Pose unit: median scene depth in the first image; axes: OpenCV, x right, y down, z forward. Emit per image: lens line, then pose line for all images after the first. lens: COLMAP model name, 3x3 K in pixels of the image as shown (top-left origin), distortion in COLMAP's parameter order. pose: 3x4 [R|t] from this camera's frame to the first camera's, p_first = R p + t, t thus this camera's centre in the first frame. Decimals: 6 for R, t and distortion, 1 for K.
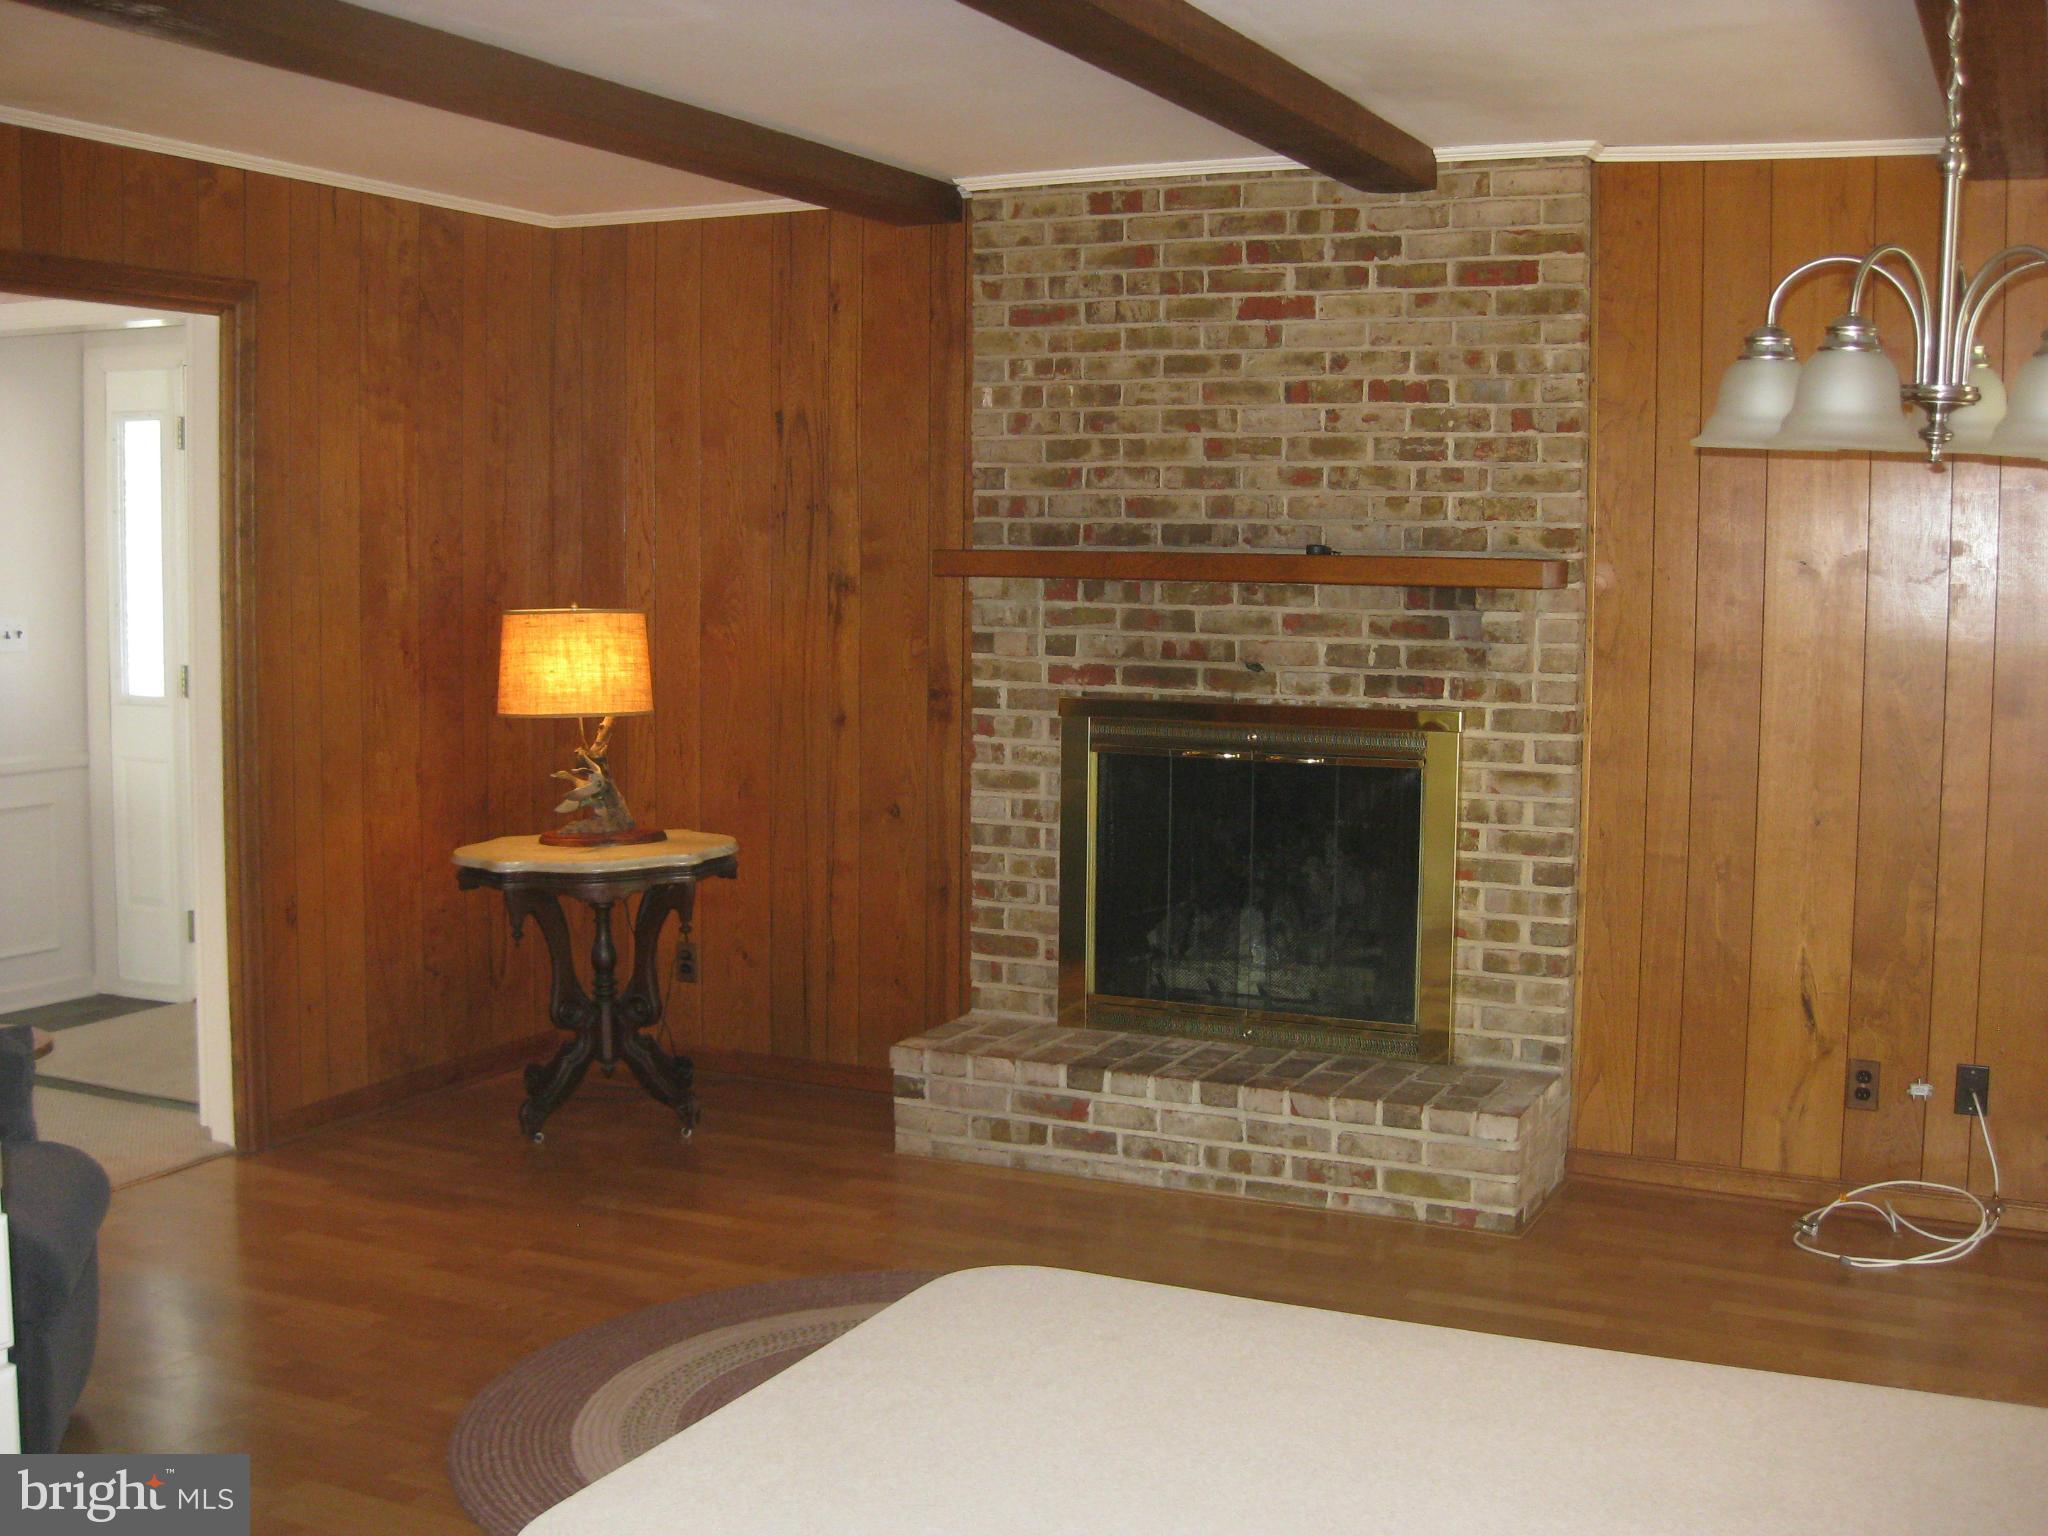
lens RADIAL K [[2259.0, 0, 1054.3], [0, 2259.0, 702.2], [0, 0, 1]] dist [-0.183126, 0.158505]
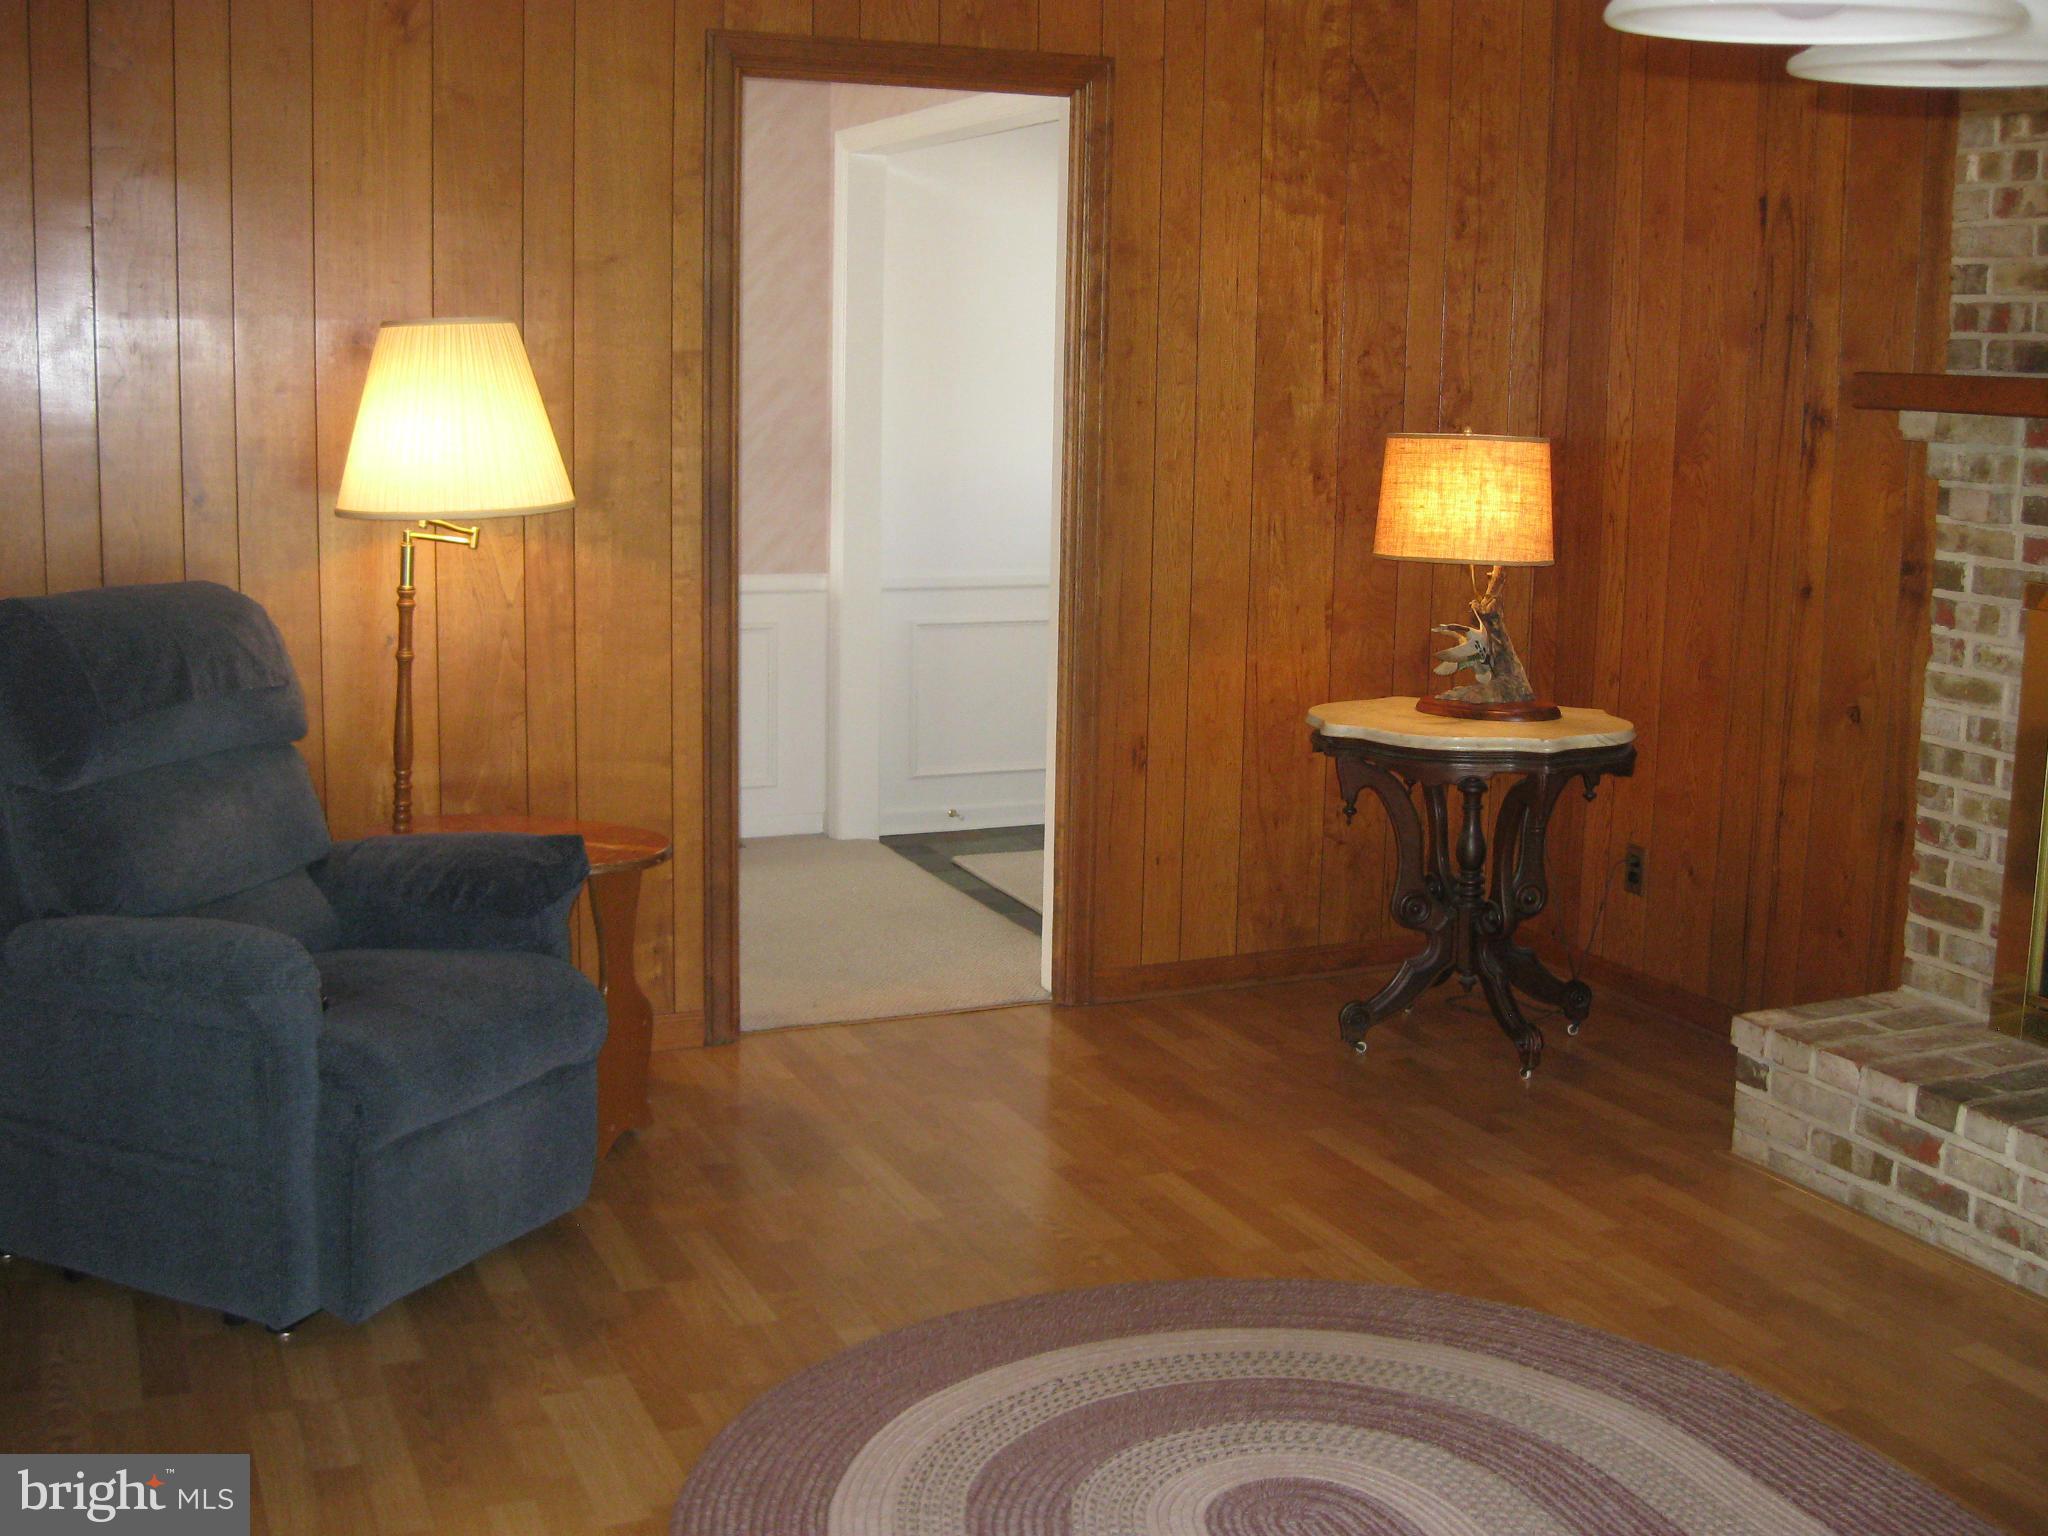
lens RADIAL K [[2259.0, 0, 1054.3], [0, 2259.0, 702.2], [0, 0, 1]] dist [-0.183126, 0.158505]
pose [[0.758490, 0.105272, -0.643126, 0.218384], [-0.059208, 0.993917, 0.092863, -0.010651], [0.648990, -0.032358, 0.760109, 0.259963]]
